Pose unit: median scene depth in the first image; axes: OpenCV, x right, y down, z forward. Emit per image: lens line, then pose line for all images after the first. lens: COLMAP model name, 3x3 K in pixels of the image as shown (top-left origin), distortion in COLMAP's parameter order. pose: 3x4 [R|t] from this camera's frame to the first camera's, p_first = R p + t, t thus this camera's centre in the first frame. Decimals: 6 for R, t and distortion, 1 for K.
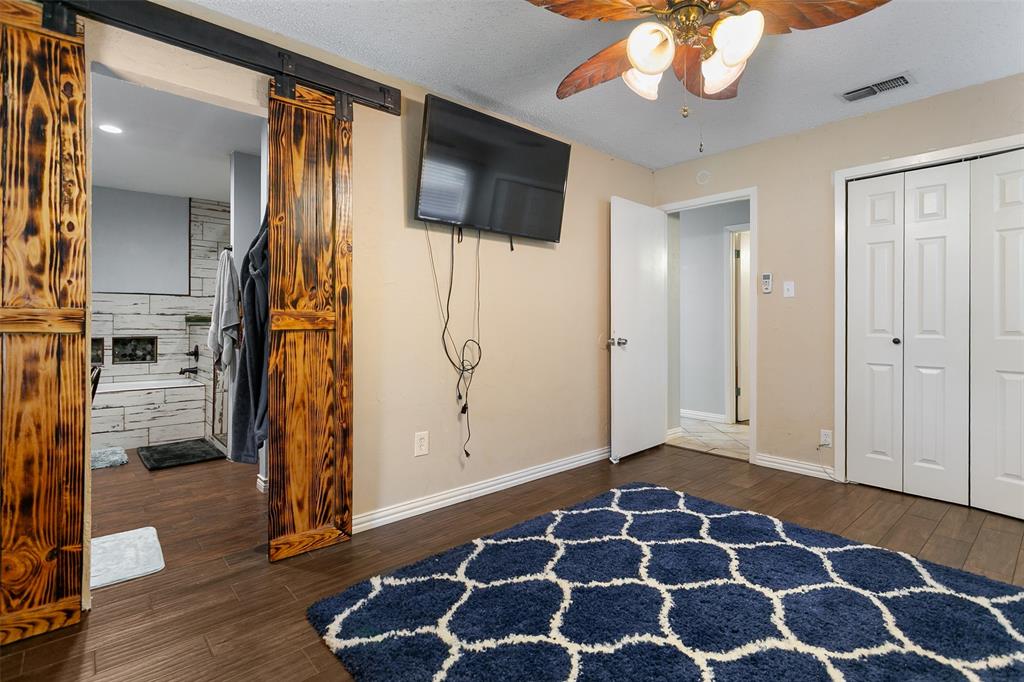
lens RADIAL K [[491.6, 0, 515.5], [0, 491.6, 321.1], [0, 0, 1]] dist [0.002293, 0.000295]
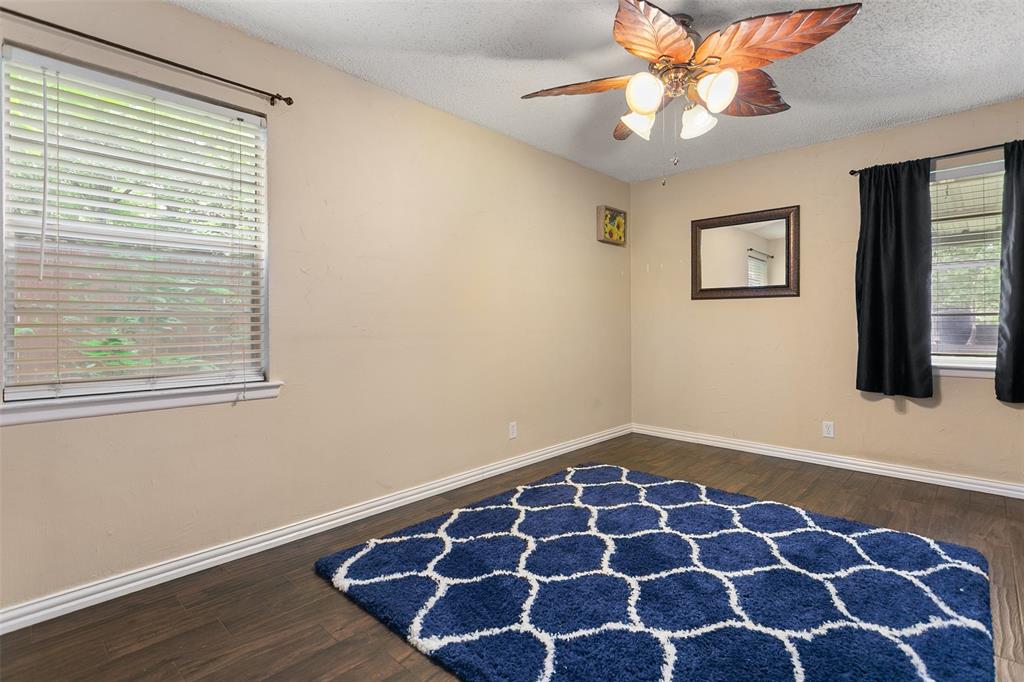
lens RADIAL K [[491.6, 0, 515.5], [0, 491.6, 321.1], [0, 0, 1]] dist [0.002293, 0.000295]
pose [[-0.995880, 0.002399, -0.090649, 0.651537], [0.002997, 0.999975, -0.006455, 0.006941], [0.090632, -0.006700, -0.995862, 1.650849]]
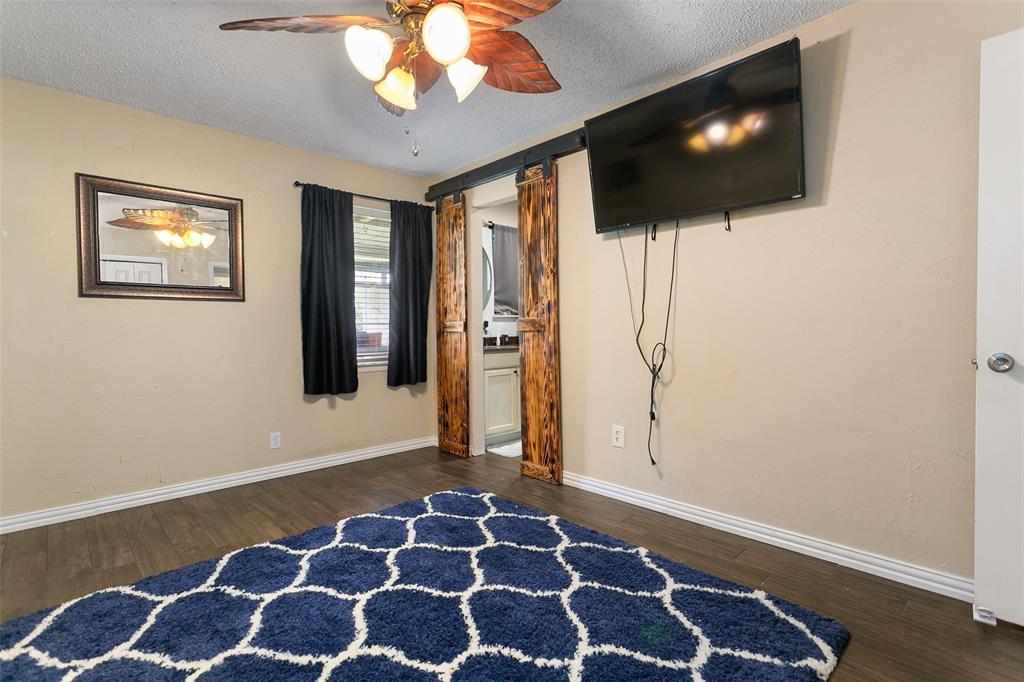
lens RADIAL K [[484.2, 0, 509.6], [0, 484.2, 338.1], [0, 0, 1]] dist [0.000724, -0.000280]
pose [[0.026316, 0.021789, -0.999416, 1.027062], [0.014743, 0.999645, 0.022182, 0.005589], [0.999545, -0.015318, 0.025985, 0.870269]]
